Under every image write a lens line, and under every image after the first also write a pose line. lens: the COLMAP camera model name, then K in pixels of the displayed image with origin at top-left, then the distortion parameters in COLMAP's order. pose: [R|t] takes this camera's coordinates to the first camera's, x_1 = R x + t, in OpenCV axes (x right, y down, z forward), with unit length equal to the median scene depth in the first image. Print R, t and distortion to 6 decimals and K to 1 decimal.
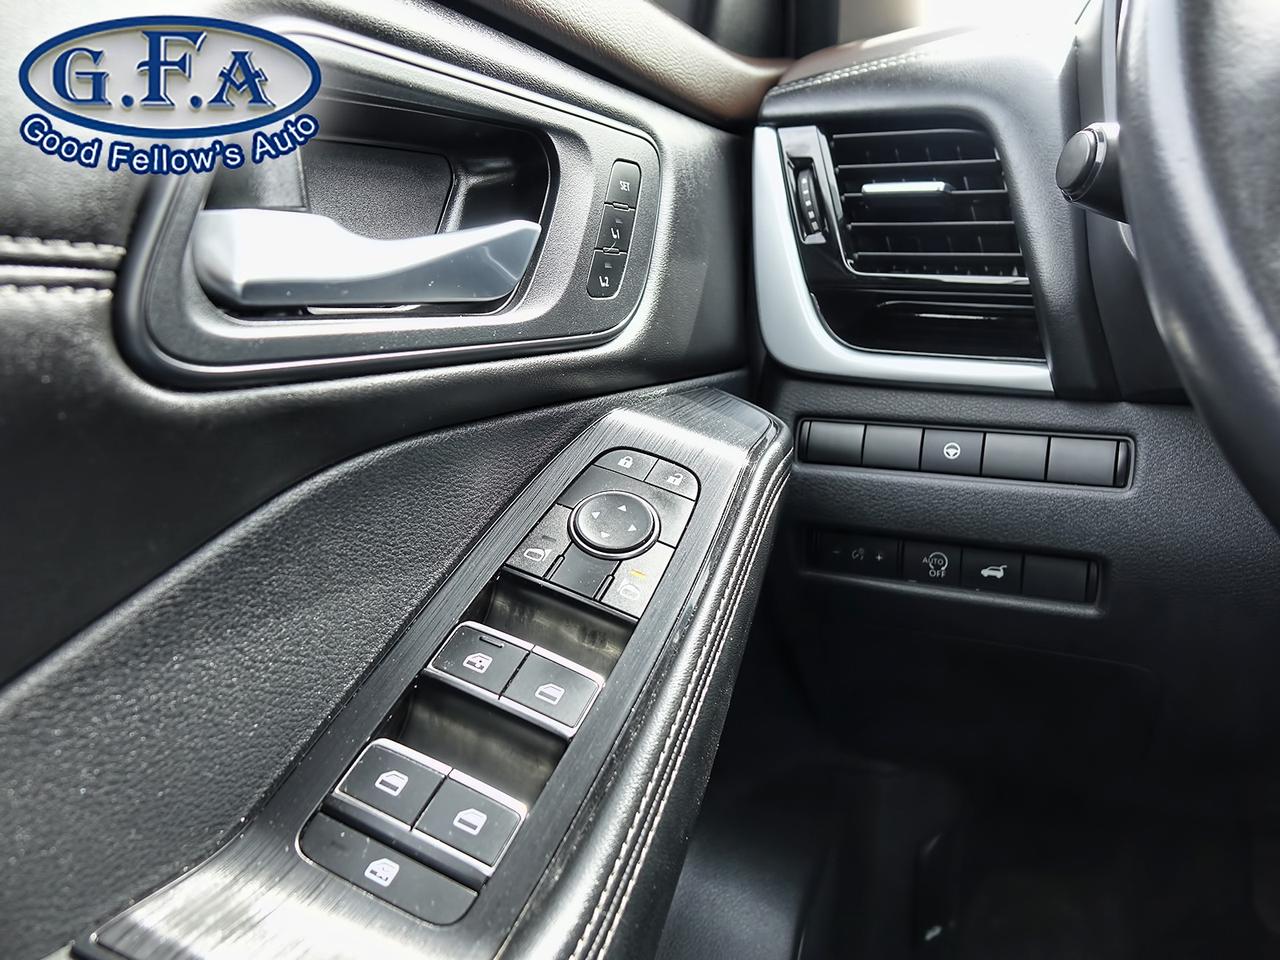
lens RADIAL K [[985.0, 0, 641.7], [0, 985.0, 480.0], [0, 0, 1]] dist [-0.013987, -0.005065]
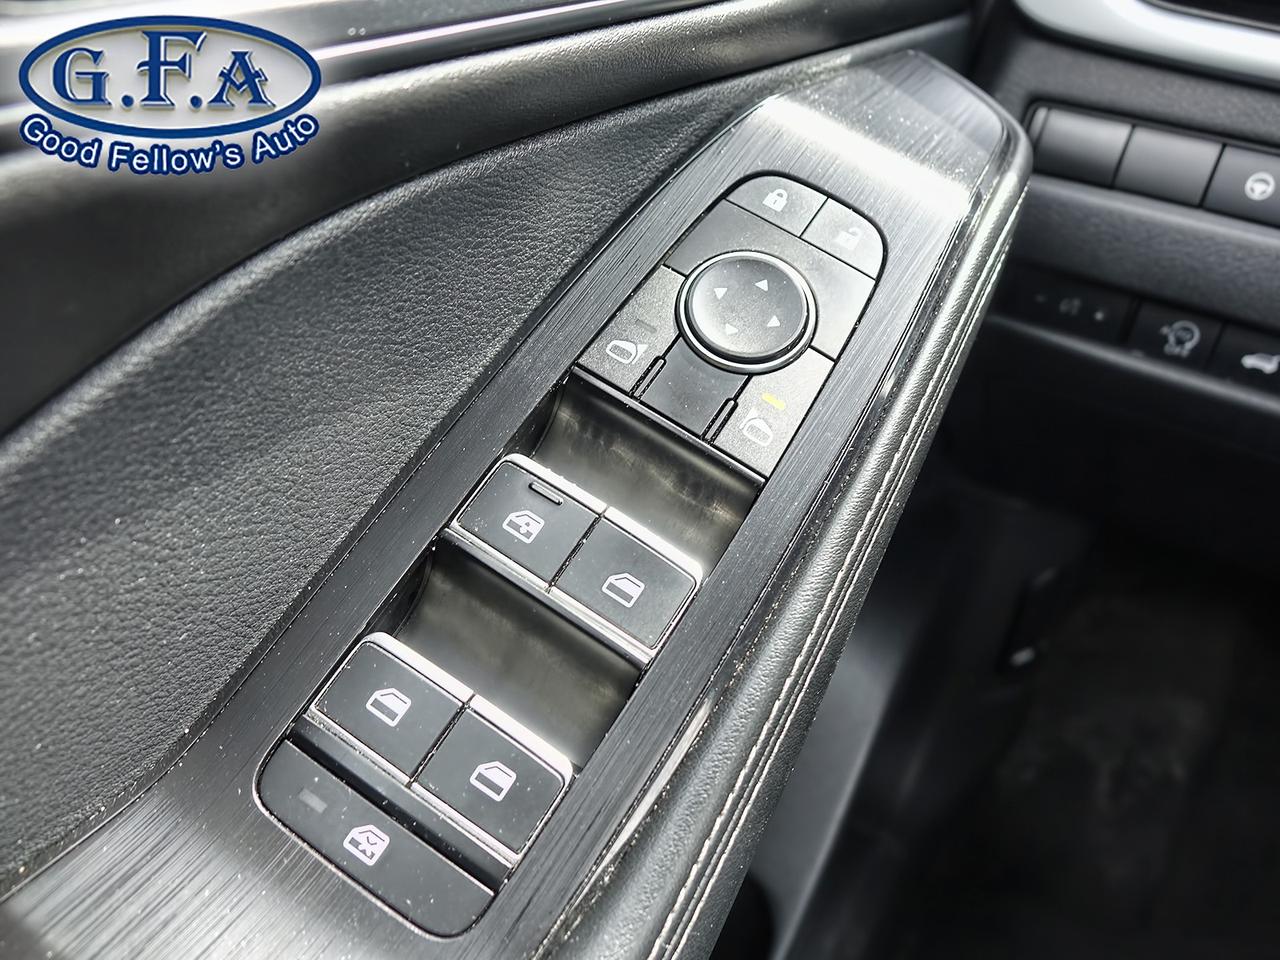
lens RADIAL K [[985.0, 0, 635.3], [0, 985.0, 479.0], [0, 0, 1]] dist [-0.013987, -0.005065]
pose [[0.988371, 0.124863, -0.086781, -0.035525], [-0.079951, 0.912187, 0.401899, -0.127803], [0.129343, -0.390288, 0.911562, 0.410313]]
